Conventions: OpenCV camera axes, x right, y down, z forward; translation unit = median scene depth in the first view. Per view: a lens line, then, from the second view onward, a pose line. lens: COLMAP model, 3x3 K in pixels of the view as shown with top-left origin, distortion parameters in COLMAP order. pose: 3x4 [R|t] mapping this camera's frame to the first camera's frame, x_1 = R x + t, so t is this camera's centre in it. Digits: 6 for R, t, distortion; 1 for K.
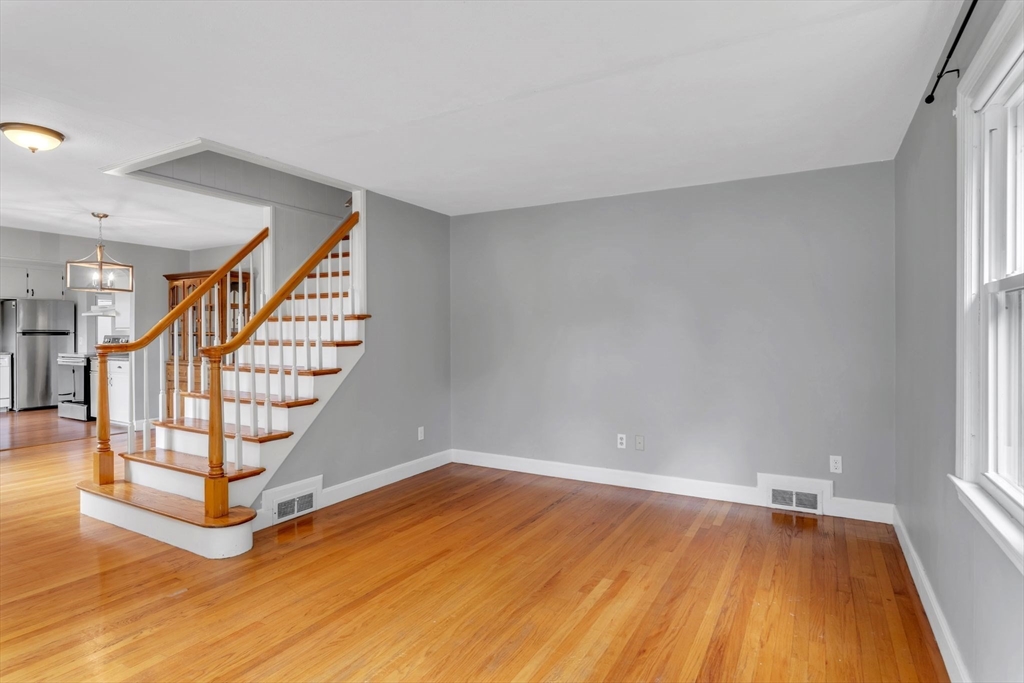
lens RADIAL K [[545.4, 0, 517.0], [0, 545.4, 334.6], [0, 0, 1]] dist [-0.020517, 0.014003]
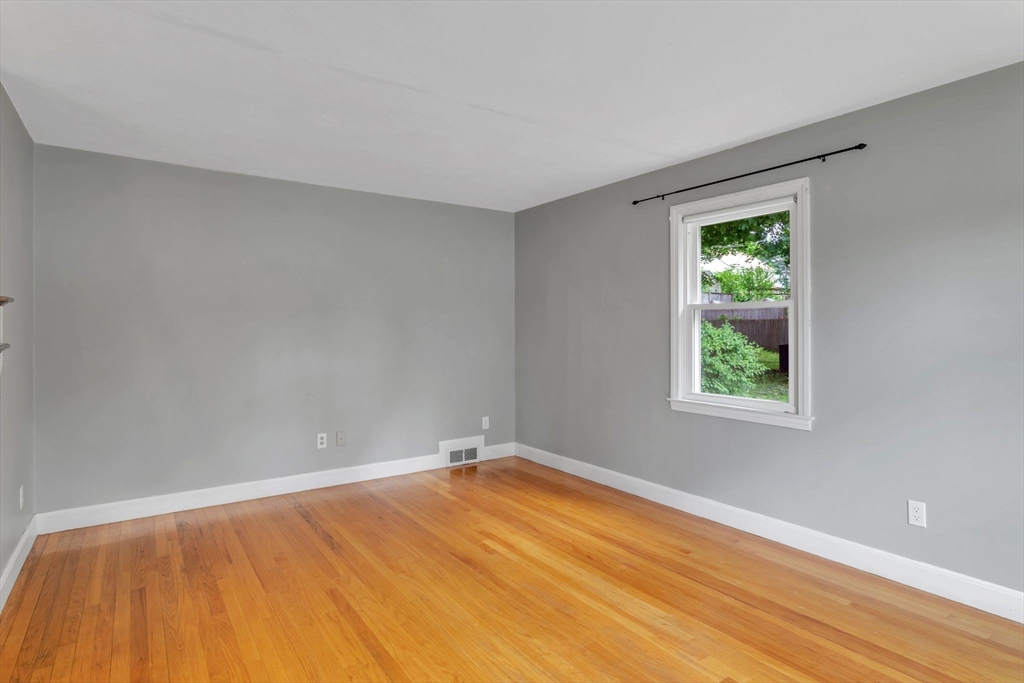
lens RADIAL K [[545.4, 0, 517.0], [0, 545.4, 334.6], [0, 0, 1]] dist [-0.020517, 0.014003]
pose [[0.424535, -0.011628, 0.905337, -0.690280], [0.006338, 0.999931, 0.009871, -0.000767], [-0.905389, 0.001548, 0.424580, 0.358495]]
